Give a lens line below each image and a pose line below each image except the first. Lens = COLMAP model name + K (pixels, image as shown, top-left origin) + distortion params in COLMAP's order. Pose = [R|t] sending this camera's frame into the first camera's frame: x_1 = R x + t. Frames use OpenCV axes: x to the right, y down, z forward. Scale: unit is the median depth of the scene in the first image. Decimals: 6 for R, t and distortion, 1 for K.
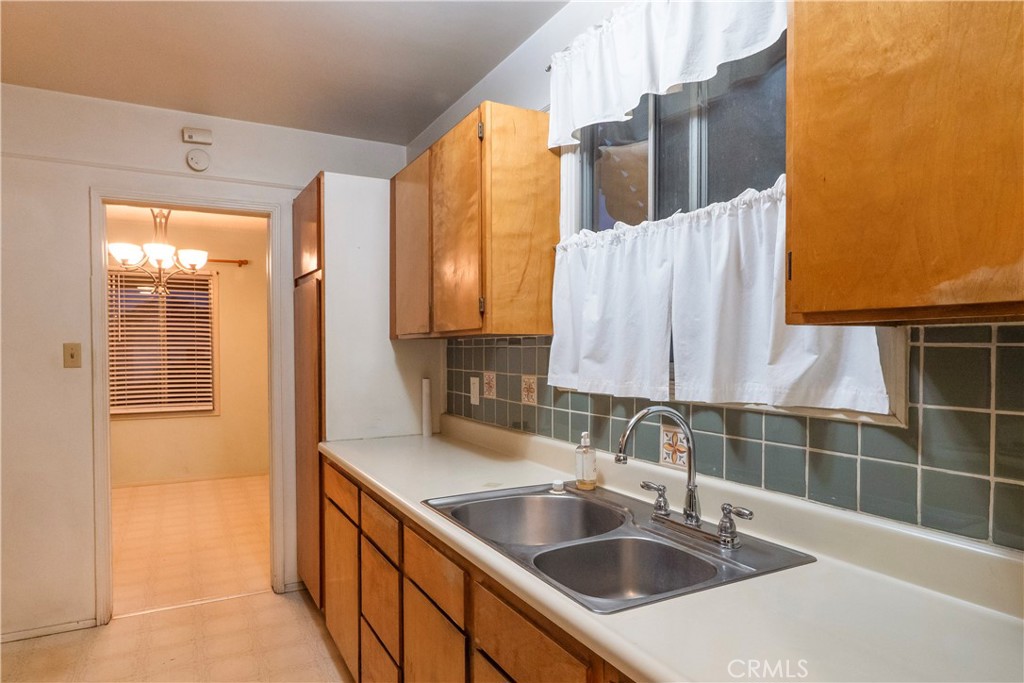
lens RADIAL K [[618.5, 0, 498.0], [0, 618.5, 363.4], [0, 0, 1]] dist [-0.000601, -0.000828]
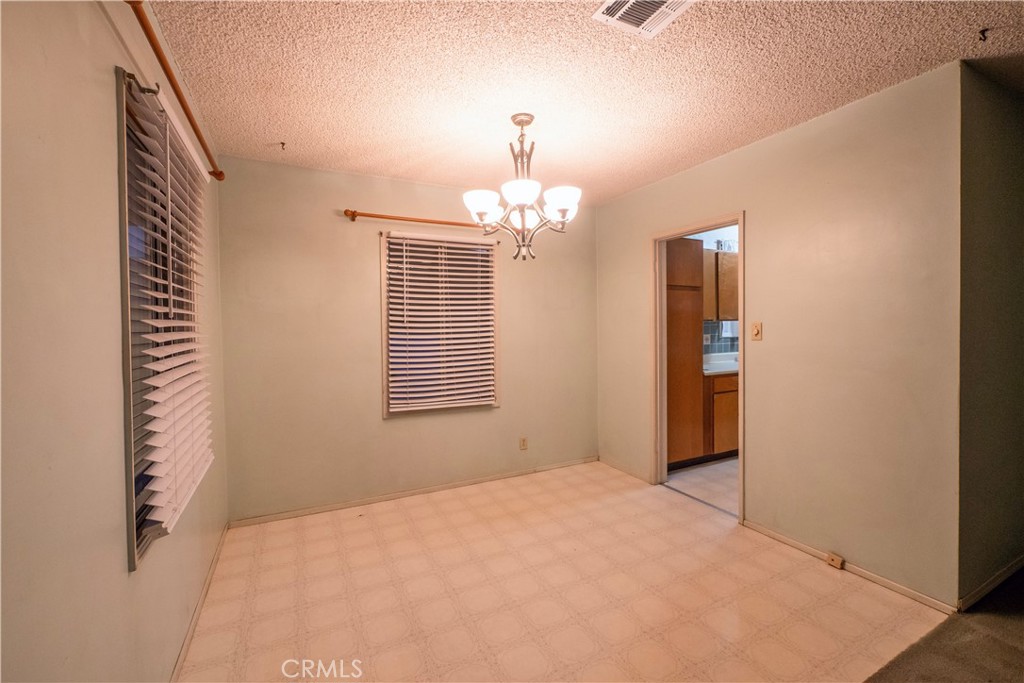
lens RADIAL K [[441.5, 0, 513.2], [0, 441.5, 333.6], [0, 0, 1]] dist [-0.000163, 0.000053]
pose [[0.009831, -0.015995, 0.999824, -2.364776], [0.037732, 0.999166, 0.015613, -0.060955], [-0.999240, 0.037572, 0.010427, 2.163951]]
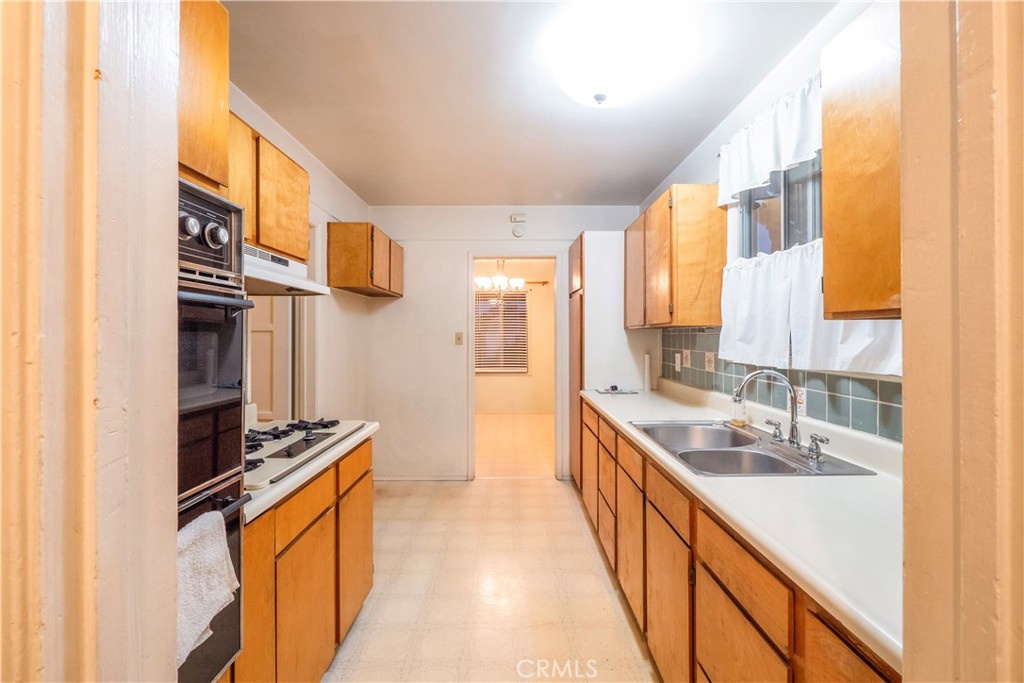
lens RADIAL K [[441.5, 0, 512.7], [0, 441.5, 335.6], [0, 0, 1]] dist [-0.000163, 0.000053]
pose [[0.890275, 0.000905, -0.455423, 0.129297], [-0.011809, 0.999708, -0.021098, 0.007715], [0.455271, 0.024162, 0.890025, -0.220174]]
